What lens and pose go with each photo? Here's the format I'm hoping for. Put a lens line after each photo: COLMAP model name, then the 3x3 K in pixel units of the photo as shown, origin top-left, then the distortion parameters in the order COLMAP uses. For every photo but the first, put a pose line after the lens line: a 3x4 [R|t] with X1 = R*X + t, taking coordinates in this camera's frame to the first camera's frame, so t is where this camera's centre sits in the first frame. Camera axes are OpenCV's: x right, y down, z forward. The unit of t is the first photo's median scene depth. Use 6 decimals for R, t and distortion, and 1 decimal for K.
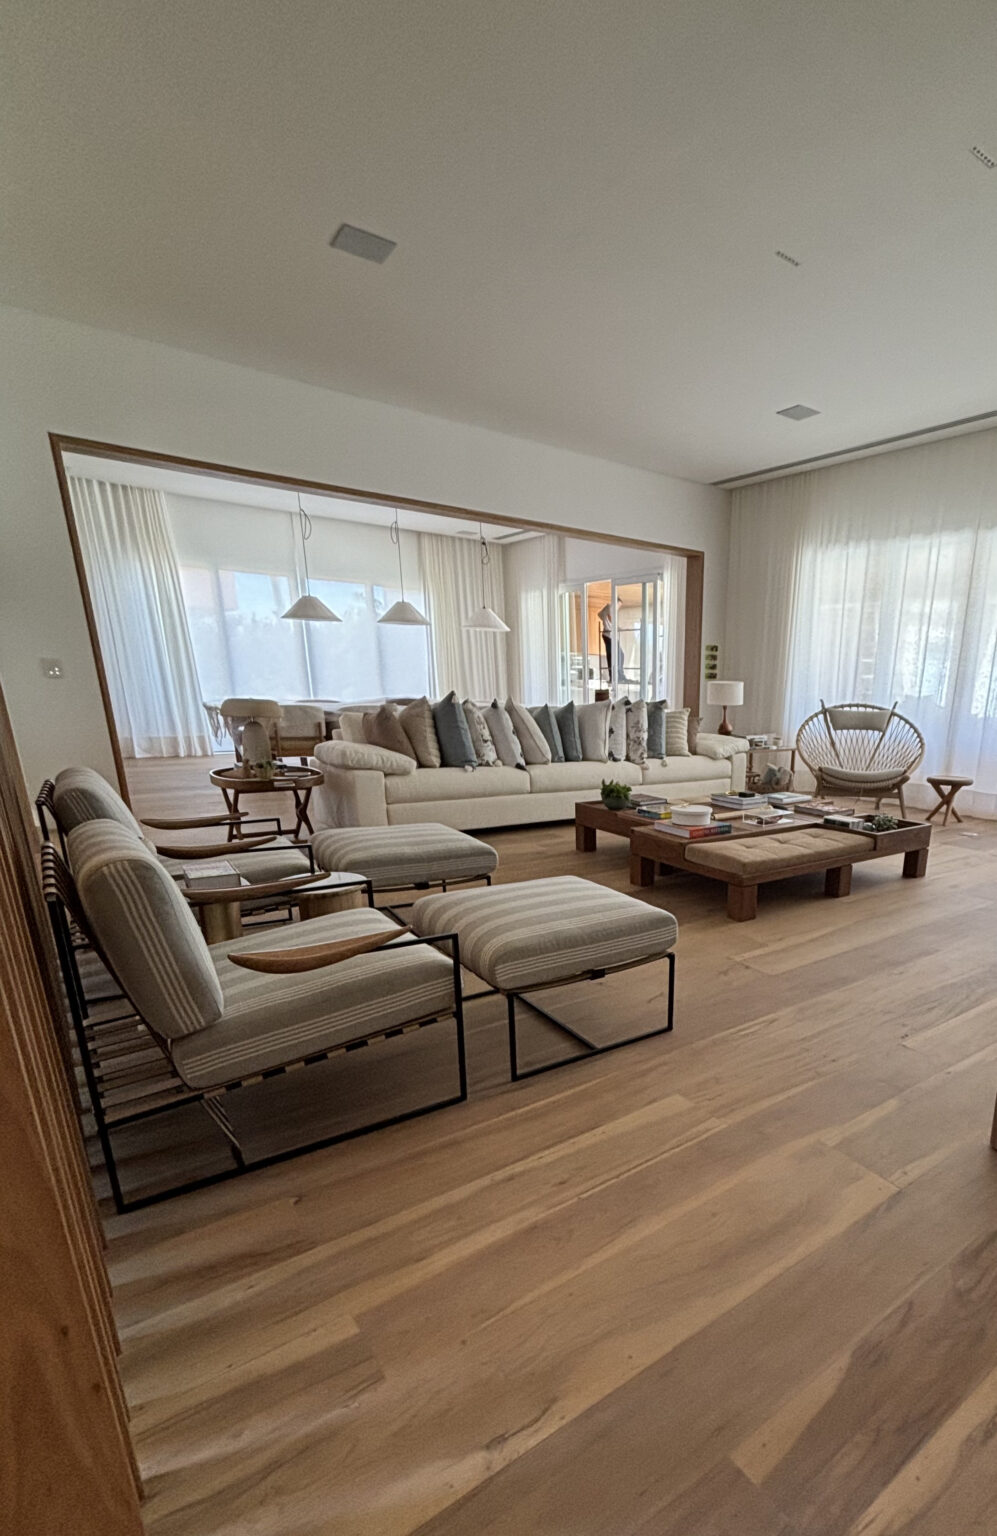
lens RADIAL K [[740.6, 0, 683.9], [0, 740.6, 921.4], [0, 0, 1]] dist [0.006796, -0.005937]
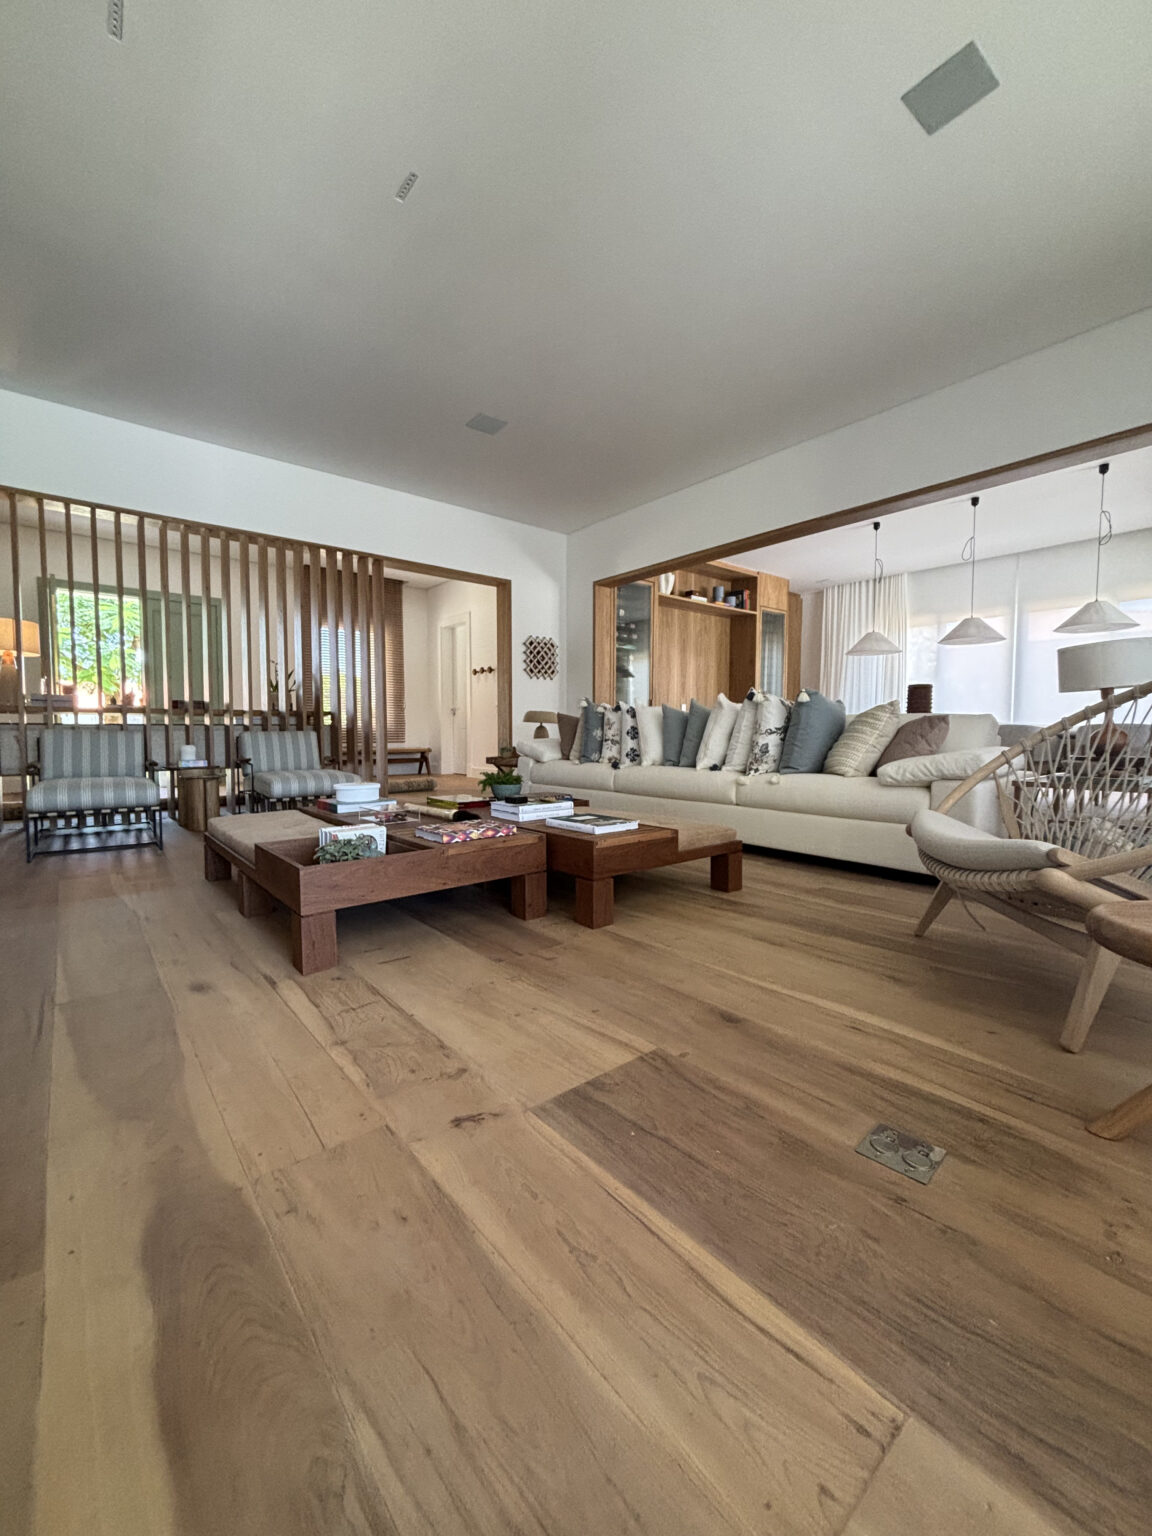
lens RADIAL K [[617.1, 0, 573.7], [0, 617.1, 769.0], [0, 0, 1]] dist [0.000720, -0.000951]
pose [[-0.017126, 0.032106, -0.999338, 0.631157], [-0.304170, 0.951945, 0.035796, -0.225088], [0.952464, 0.304581, -0.006537, 0.991604]]
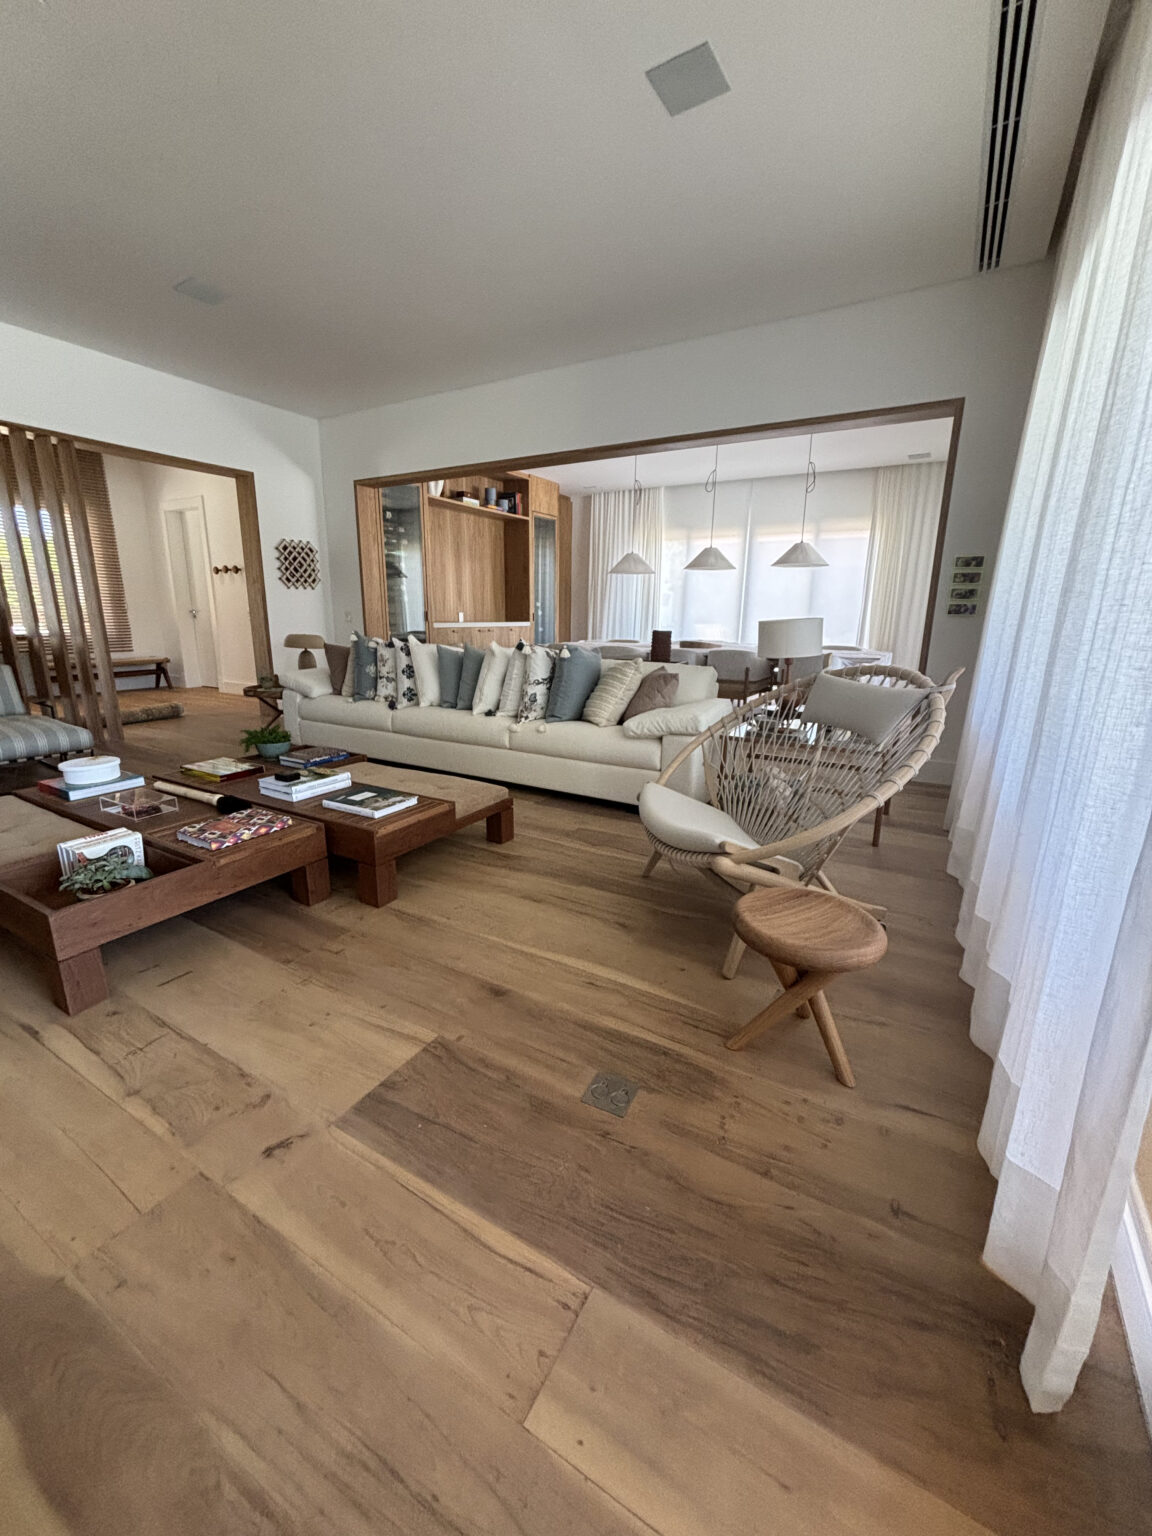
lens RADIAL K [[617.1, 0, 572.7], [0, 617.1, 768.6], [0, 0, 1]] dist [0.000720, -0.000951]
pose [[0.322667, 0.209657, -0.923001, 0.662530], [-0.290401, 0.950056, 0.114283, -0.304356], [0.900862, 0.231165, 0.367436, 0.972121]]
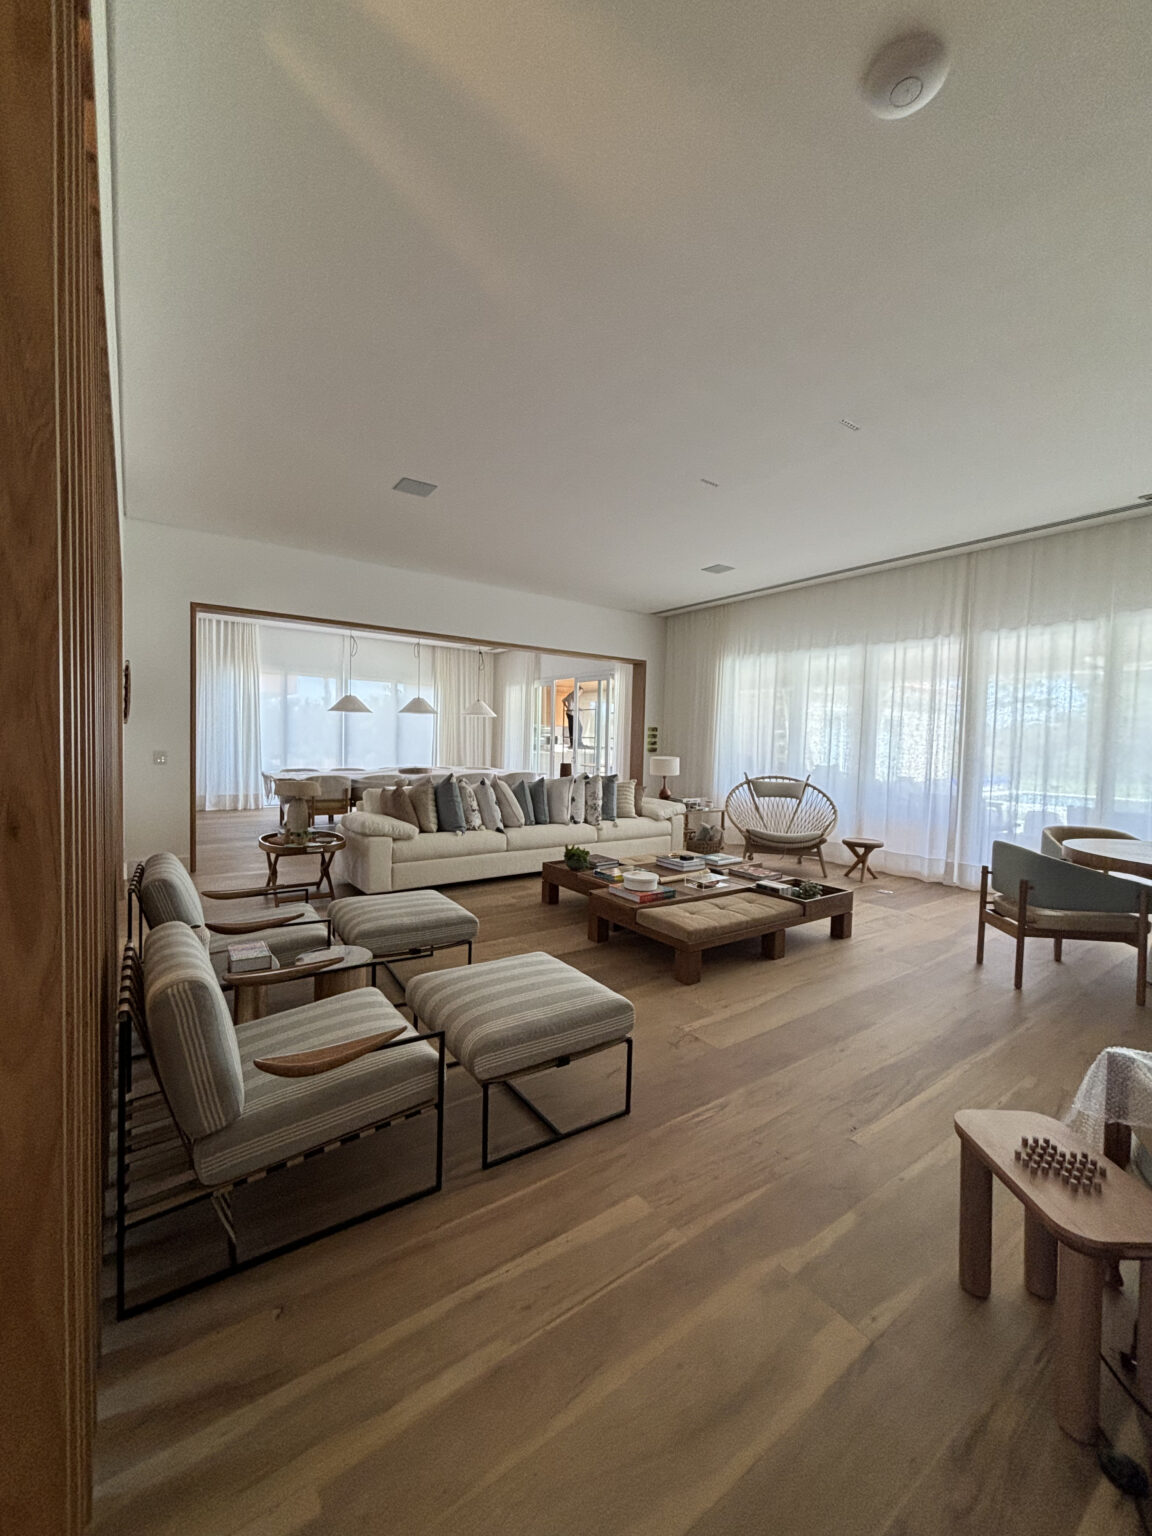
lens RADIAL K [[617.1, 0, 571.4], [0, 617.1, 769.6], [0, 0, 1]] dist [0.000720, -0.000951]
pose [[0.995829, 0.000593, -0.091235, -0.008707], [-0.024204, 0.965867, -0.257906, -0.046846], [0.087968, 0.259039, 0.961853, -0.002069]]
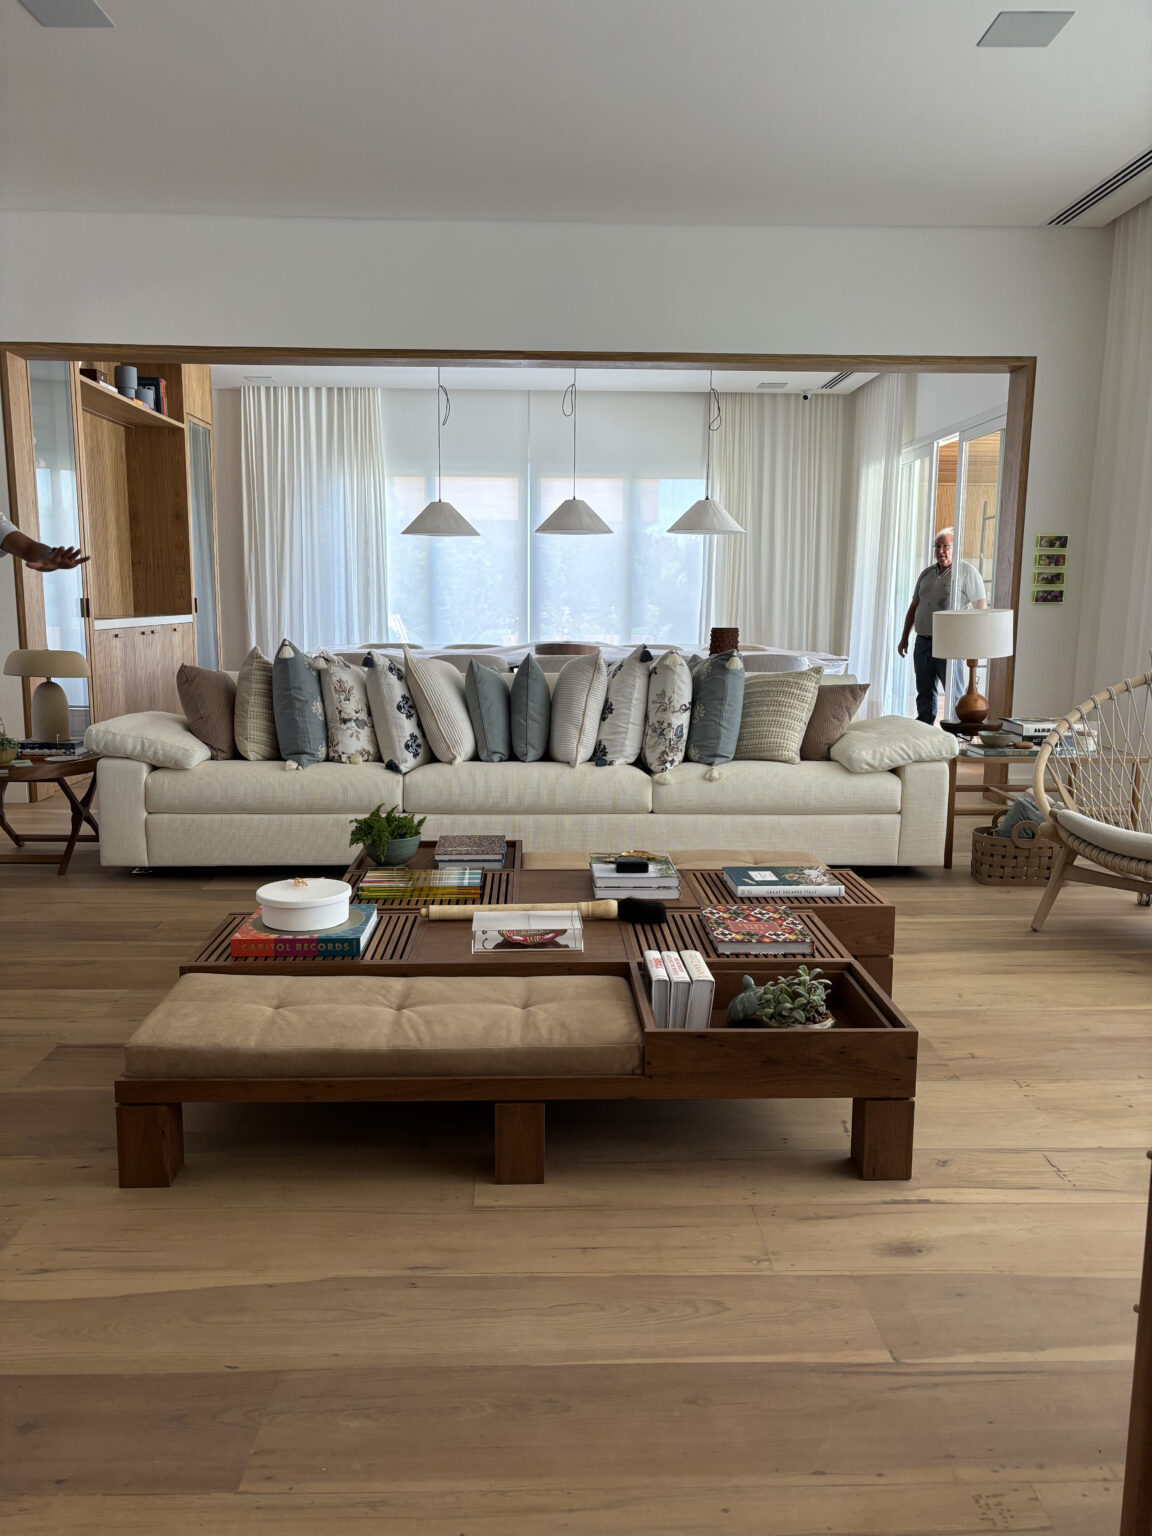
lens RADIAL K [[1157.6, 0, 567.7], [0, 1157.6, 780.5], [0, 0, 1]] dist [0.050157, -0.048940]
pose [[0.776948, 0.076519, -0.624897, 0.456736], [-0.177405, 0.978973, -0.100696, -0.137505], [0.604052, 0.189095, 0.774186, 0.410737]]
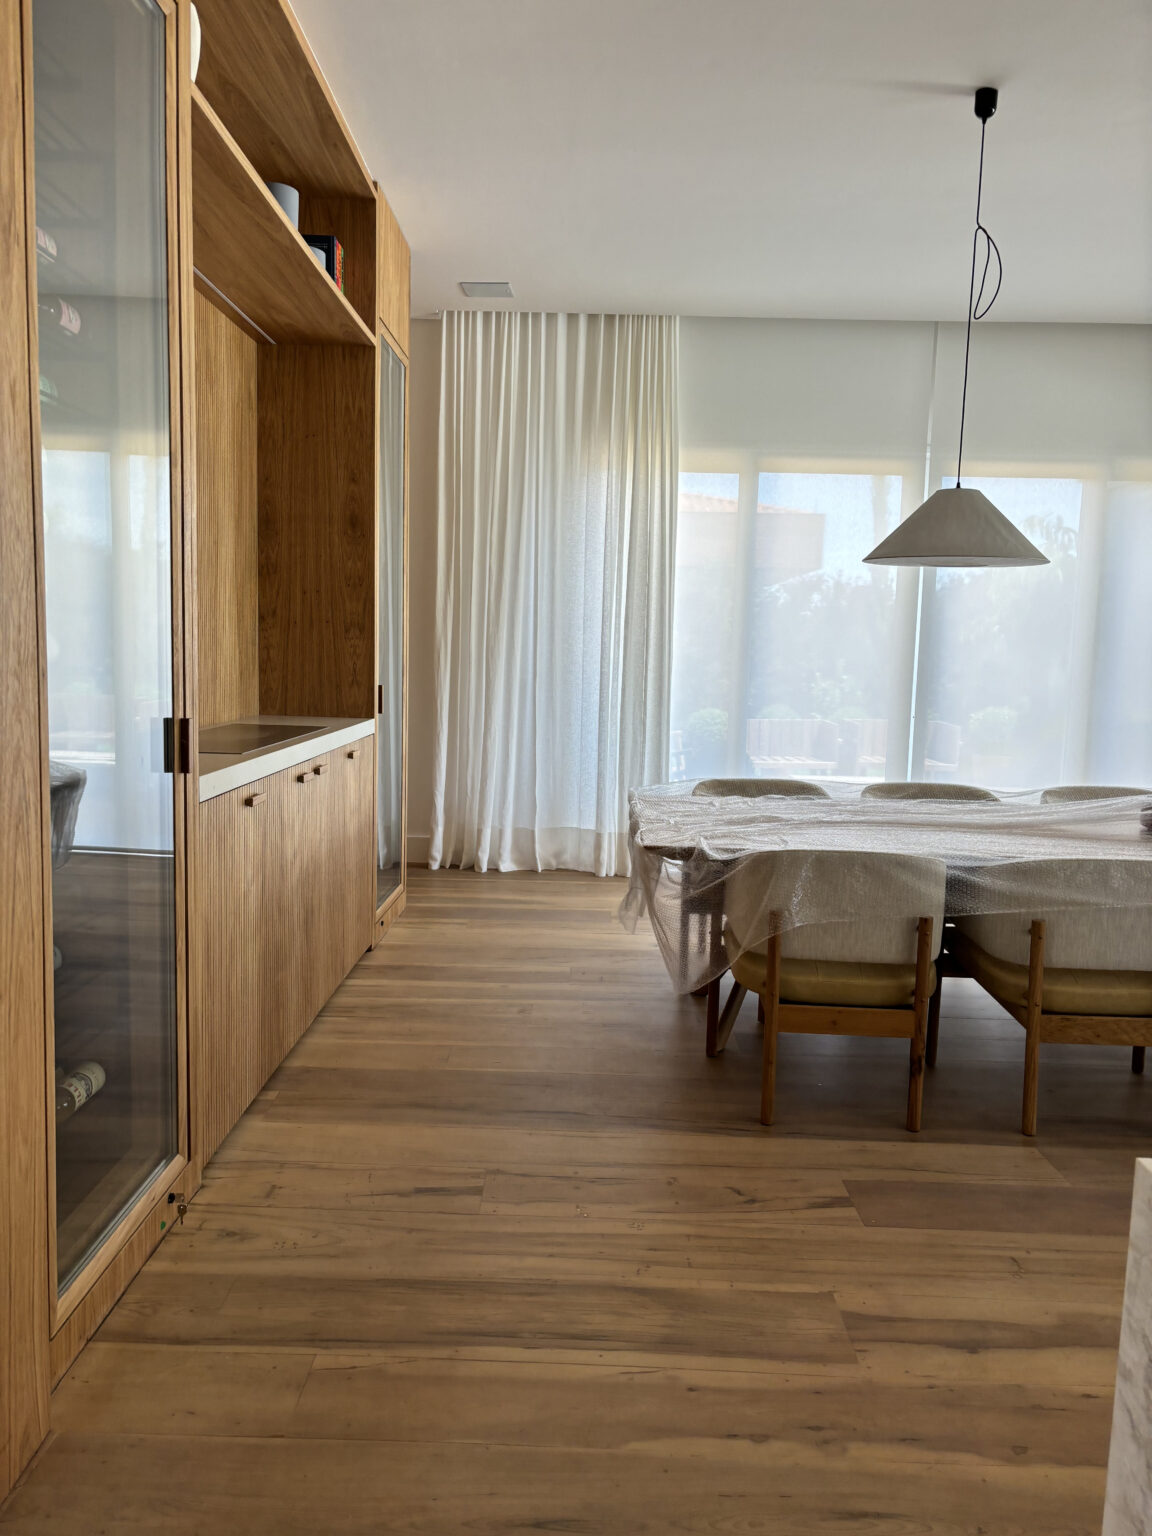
lens RADIAL K [[1157.6, 0, 581.3], [0, 1157.6, 785.8], [0, 0, 1]] dist [0.050157, -0.048940]
pose [[0.753507, 0.070784, -0.653618, -0.449965], [-0.203837, 0.970348, -0.129904, -0.336785], [0.625042, 0.231115, 0.745593, 0.858452]]
